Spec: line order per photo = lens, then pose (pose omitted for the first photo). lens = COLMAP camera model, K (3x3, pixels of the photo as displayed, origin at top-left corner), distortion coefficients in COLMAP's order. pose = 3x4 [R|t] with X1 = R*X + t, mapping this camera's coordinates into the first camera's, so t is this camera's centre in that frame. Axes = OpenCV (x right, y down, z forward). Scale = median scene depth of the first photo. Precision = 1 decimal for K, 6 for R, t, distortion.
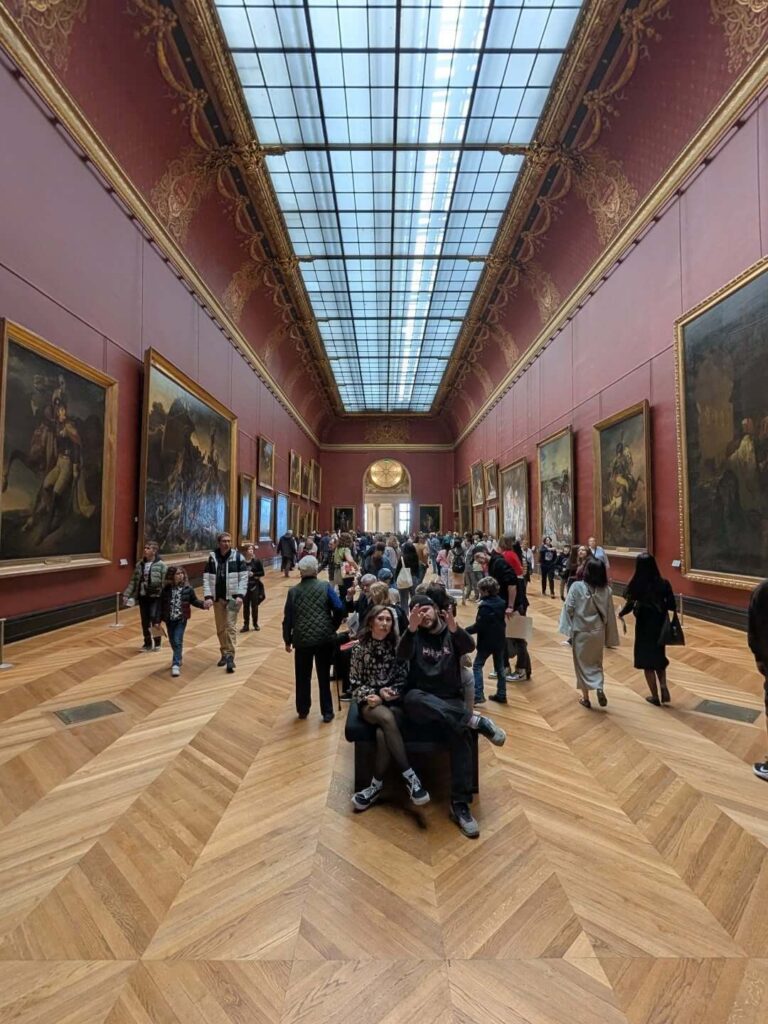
lens RADIAL K [[519.1, 0, 385.3], [0, 519.1, 508.9], [0, 0, 1]] dist [-0.000019, -0.000208]
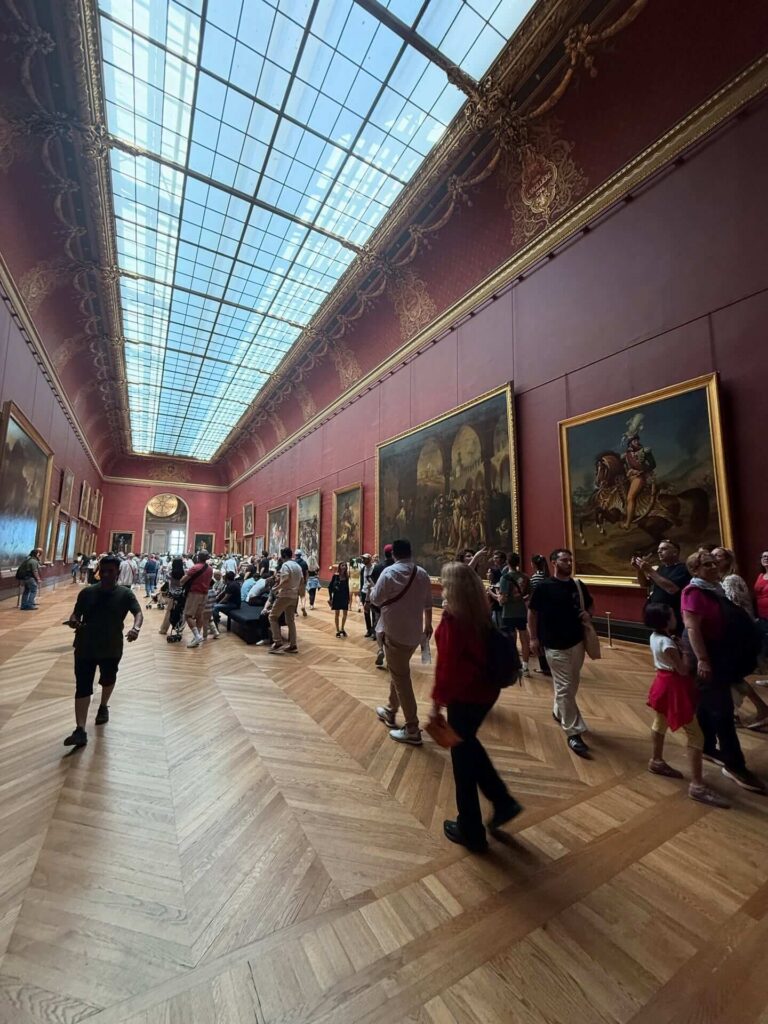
lens RADIAL K [[408.5, 0, 385.1], [0, 408.5, 507.9], [0, 0, 1]] dist [-0.000305, -0.000016]
pose [[0.862320, 0.069188, 0.501615, -0.095650], [-0.030794, 0.995953, -0.084435, 0.001964], [-0.505427, 0.057364, 0.860961, -0.186646]]
